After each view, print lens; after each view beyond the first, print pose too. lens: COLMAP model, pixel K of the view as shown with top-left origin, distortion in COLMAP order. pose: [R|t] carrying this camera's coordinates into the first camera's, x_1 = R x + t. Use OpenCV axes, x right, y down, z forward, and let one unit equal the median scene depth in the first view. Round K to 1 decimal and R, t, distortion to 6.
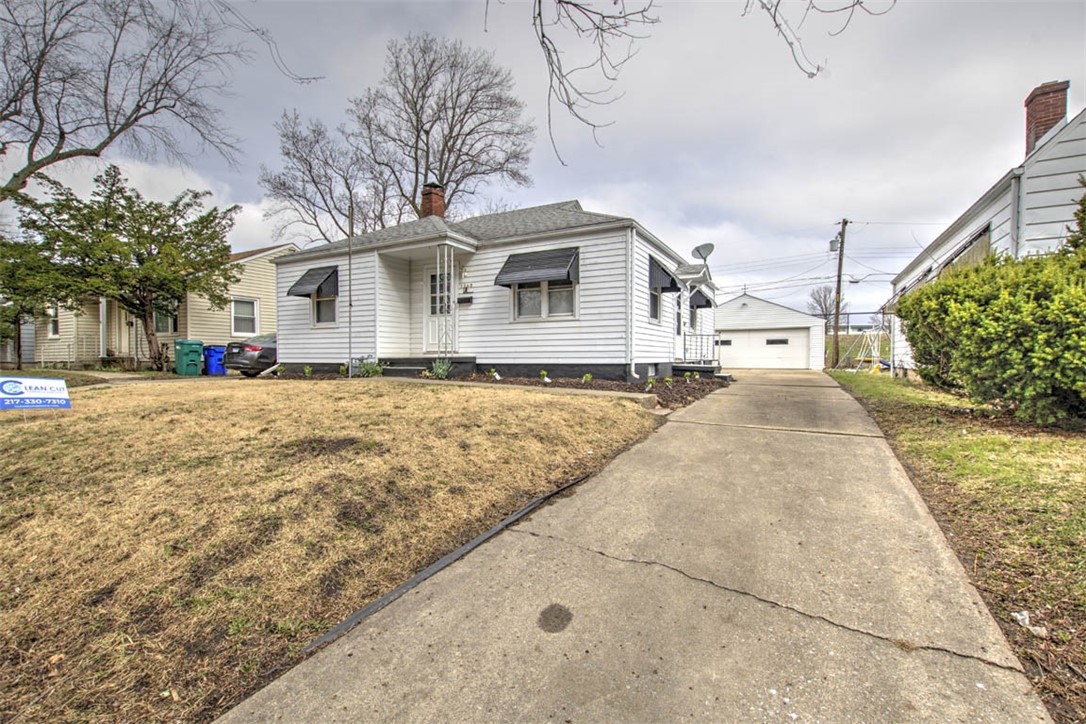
lens RADIAL K [[469.0, 0, 539.3], [0, 469.0, 364.0], [0, 0, 1]] dist [-0.004284, -0.000888]
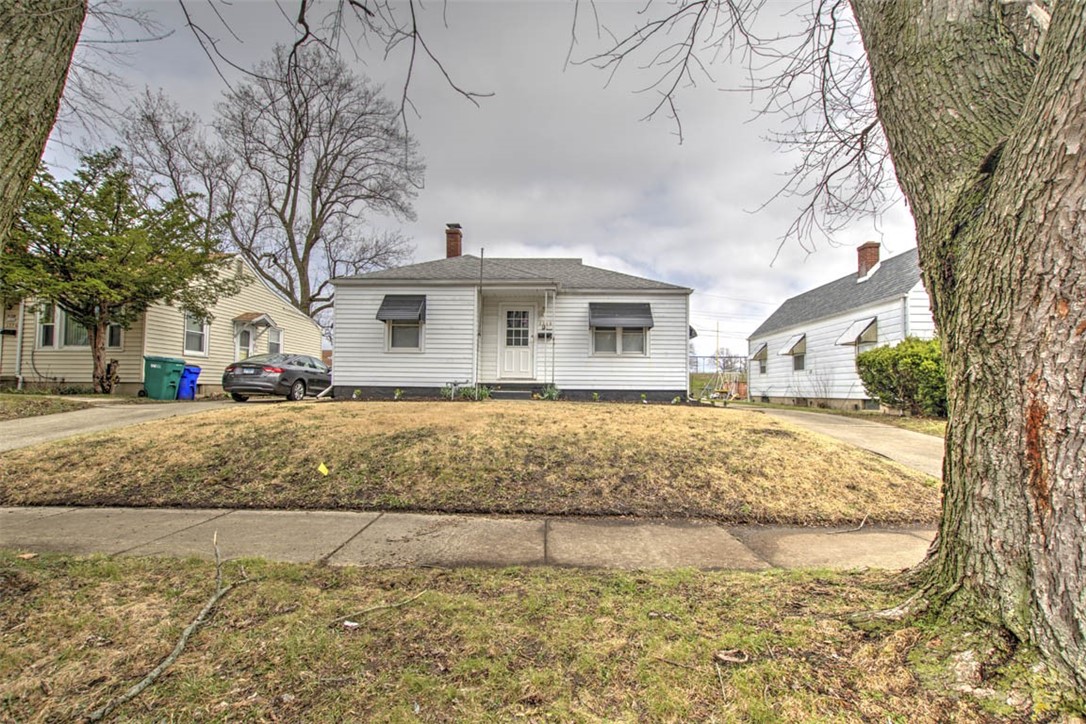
lens RADIAL K [[469.0, 0, 539.3], [0, 469.0, 364.0], [0, 0, 1]] dist [-0.004284, -0.000888]
pose [[0.900991, 0.039420, 0.432044, -0.675712], [-0.008097, 0.997218, -0.074101, 0.023549], [-0.433763, 0.063266, 0.898803, -0.056520]]
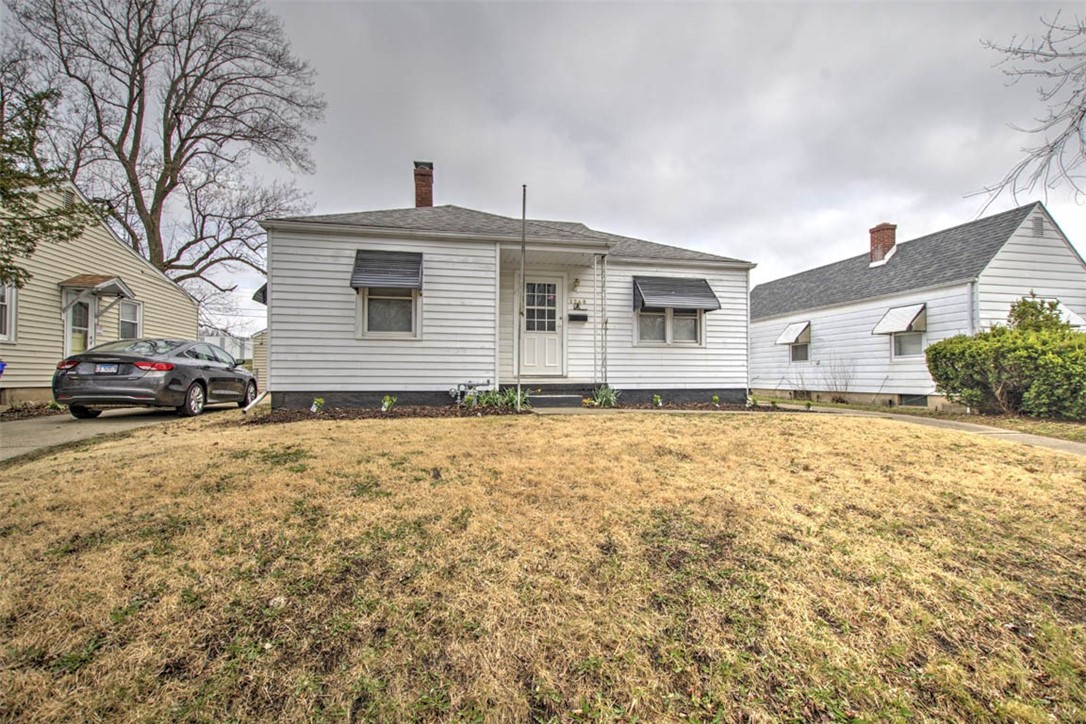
lens RADIAL K [[482.4, 0, 543.0], [0, 482.4, 362.0], [0, 0, 1]] dist [-0.002147, -0.001067]
pose [[0.772521, 0.025807, 0.634464, -0.774157], [0.007461, 0.998736, -0.049709, -0.008622], [-0.634945, 0.043135, 0.771352, 0.345181]]
